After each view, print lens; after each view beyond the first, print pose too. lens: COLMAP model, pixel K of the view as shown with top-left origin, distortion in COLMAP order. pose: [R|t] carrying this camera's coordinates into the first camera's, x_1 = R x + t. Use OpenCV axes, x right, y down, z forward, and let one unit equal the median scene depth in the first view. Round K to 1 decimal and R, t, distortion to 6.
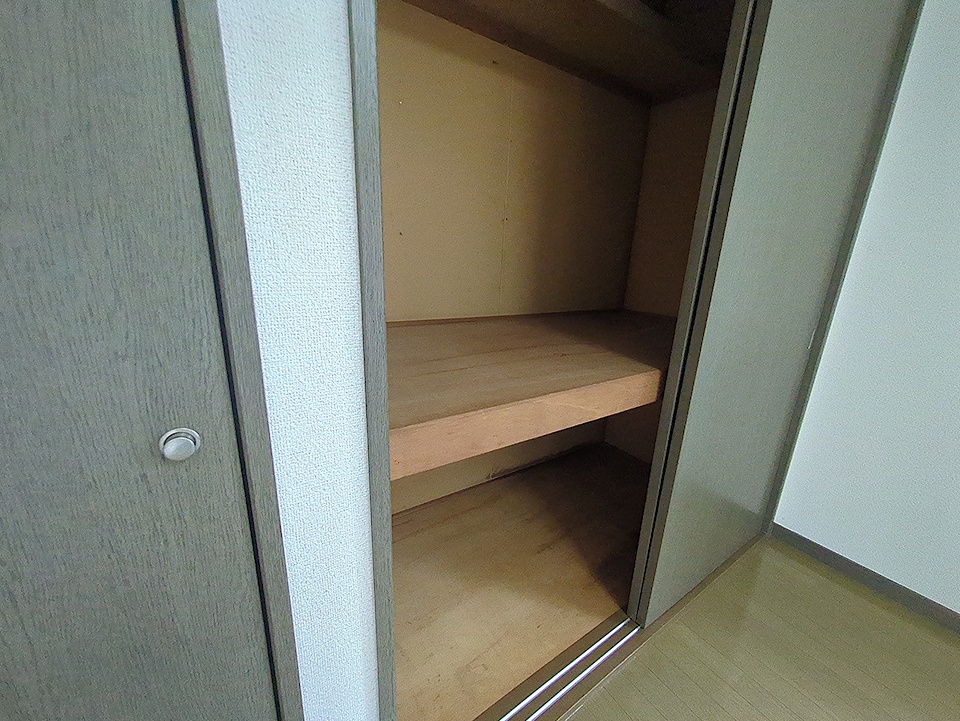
lens RADIAL K [[375.3, 0, 479.7], [0, 375.3, 361.7], [0, 0, 1]] dist [-0.007399, 0.001592]
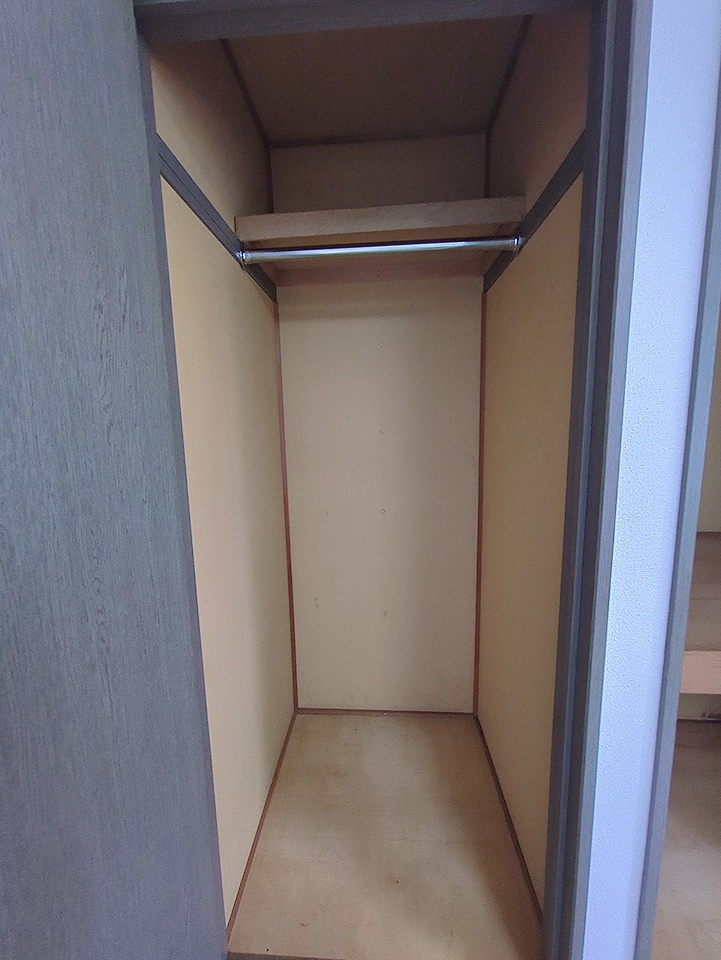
lens RADIAL K [[375.3, 0, 354.4], [0, 375.3, 486.1], [0, 0, 1]] dist [-0.007399, 0.001592]
pose [[0.782831, 0.025795, -0.621700, -0.134509], [-0.106747, 0.989895, -0.093341, -0.069271], [0.613010, 0.139435, 0.777674, -0.340590]]
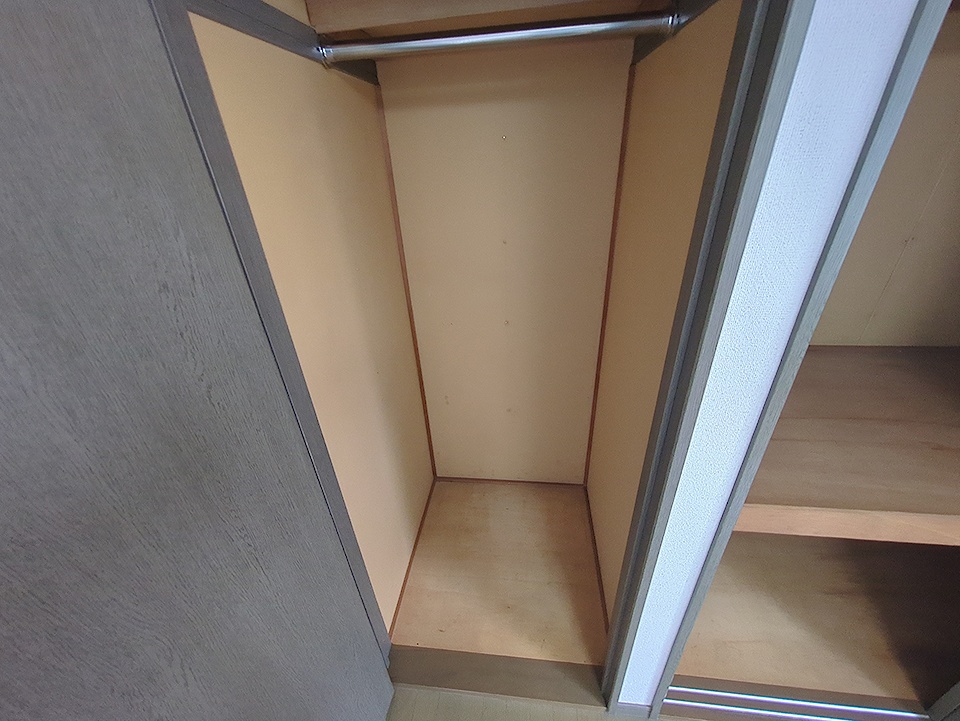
lens RADIAL K [[375.3, 0, 481.3], [0, 375.3, 362.8], [0, 0, 1]] dist [-0.007399, 0.001592]
pose [[0.754210, 0.242214, -0.610328, -0.097246], [-0.093363, 0.959593, 0.265451, -0.317531], [0.649963, -0.143224, 0.746348, -0.311575]]
